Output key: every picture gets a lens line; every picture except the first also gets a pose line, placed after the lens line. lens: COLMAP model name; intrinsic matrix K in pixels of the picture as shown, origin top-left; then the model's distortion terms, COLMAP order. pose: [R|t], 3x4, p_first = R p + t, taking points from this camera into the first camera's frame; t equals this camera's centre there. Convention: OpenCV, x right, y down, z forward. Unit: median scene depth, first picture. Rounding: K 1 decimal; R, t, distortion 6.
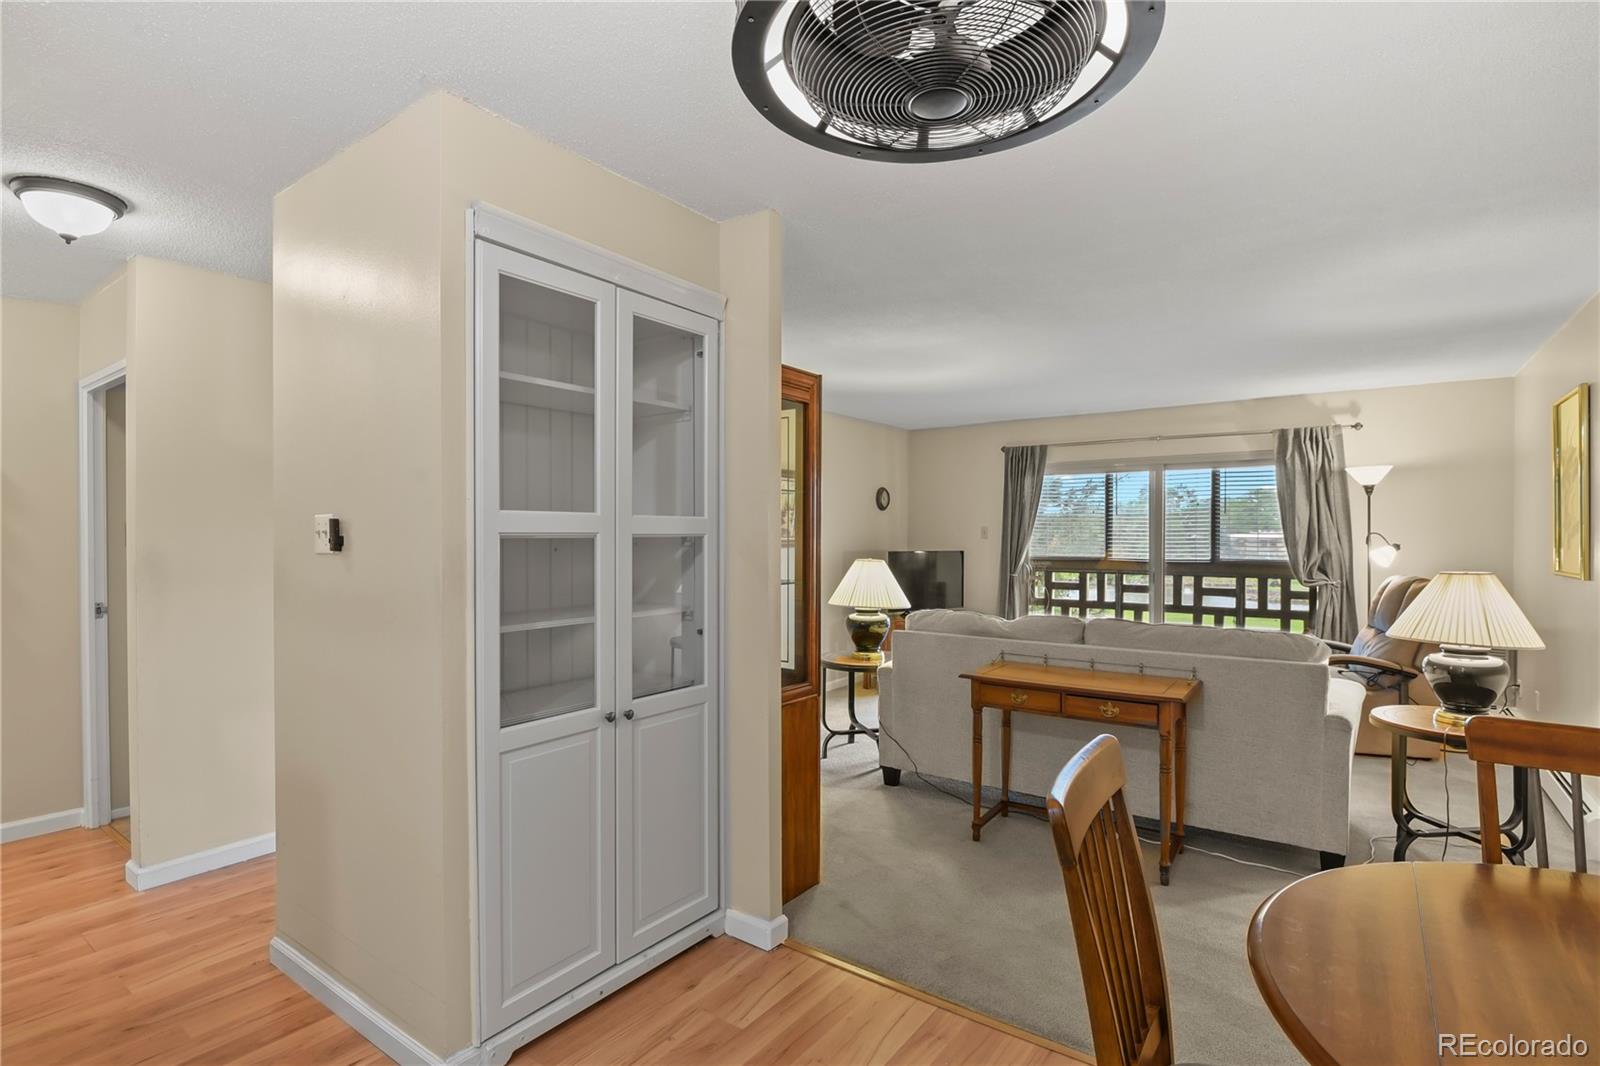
lens RADIAL K [[777.0, 0, 799.8], [0, 777.0, 540.0], [0, 0, 1]] dist [-0.013642, -0.000136]
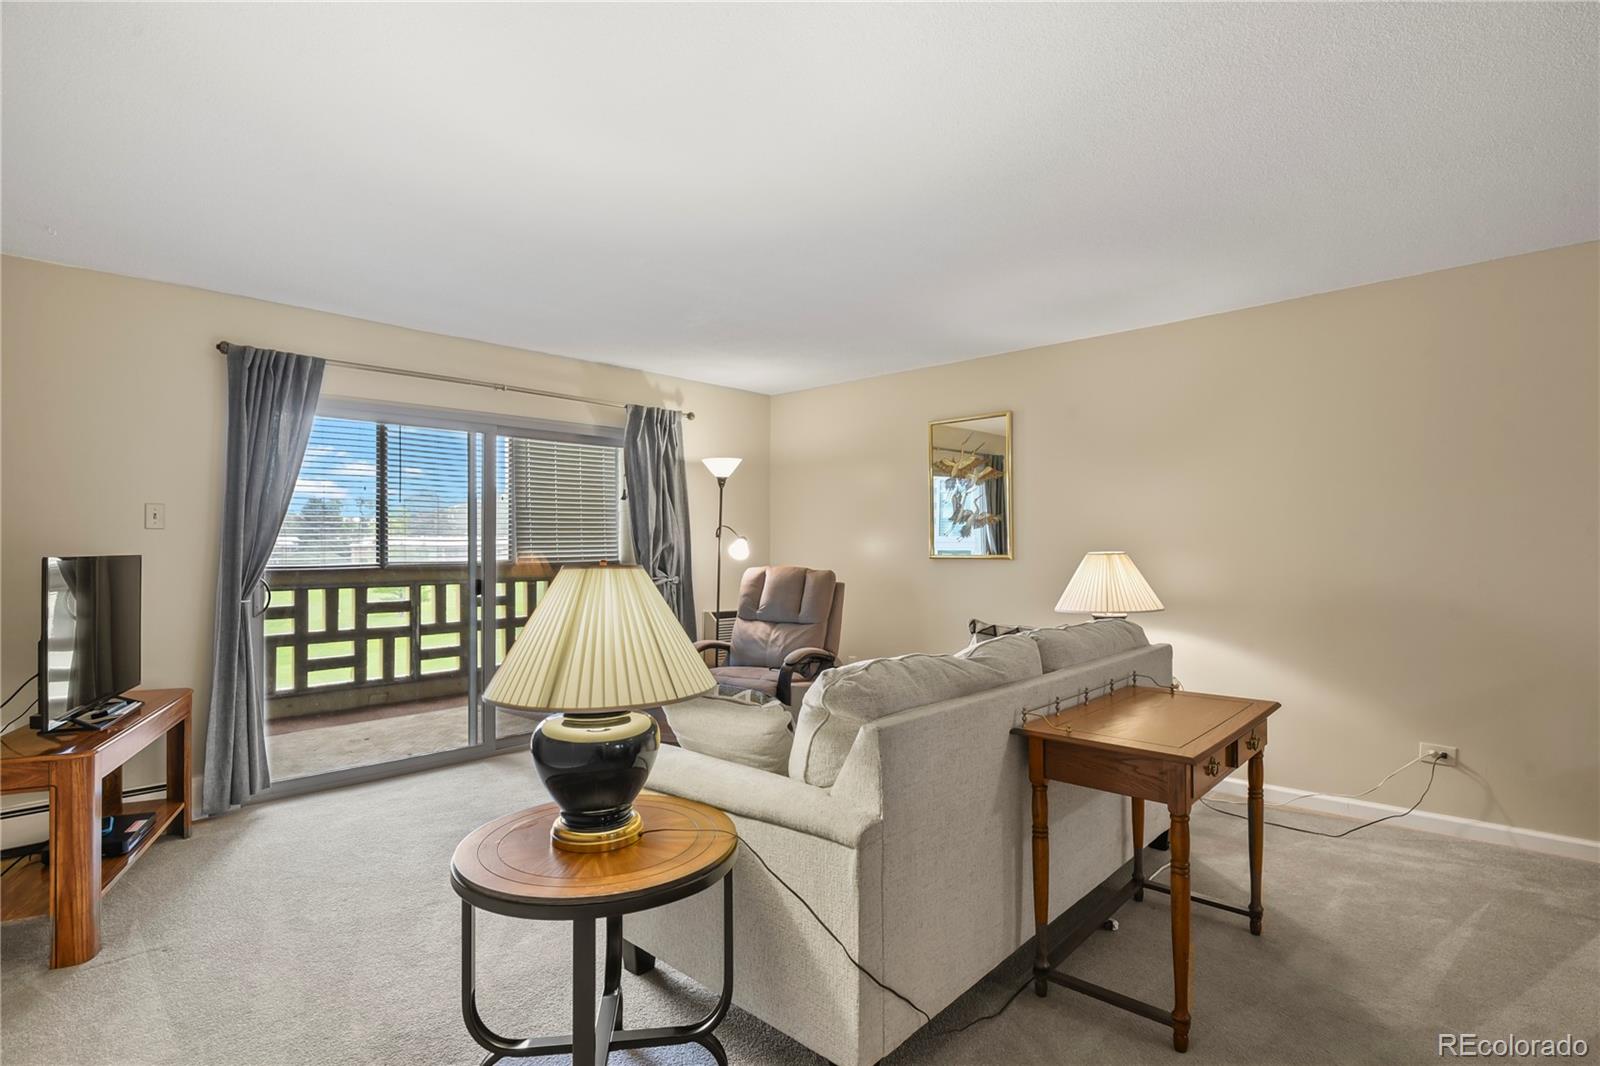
lens RADIAL K [[777.0, 0, 799.8], [0, 777.0, 540.0], [0, 0, 1]] dist [-0.013642, -0.000136]
pose [[0.135394, 0.006647, 0.990770, -0.174371], [0.008066, 0.999937, -0.007811, 0.012976], [-0.990759, 0.009049, 0.135331, 0.579094]]
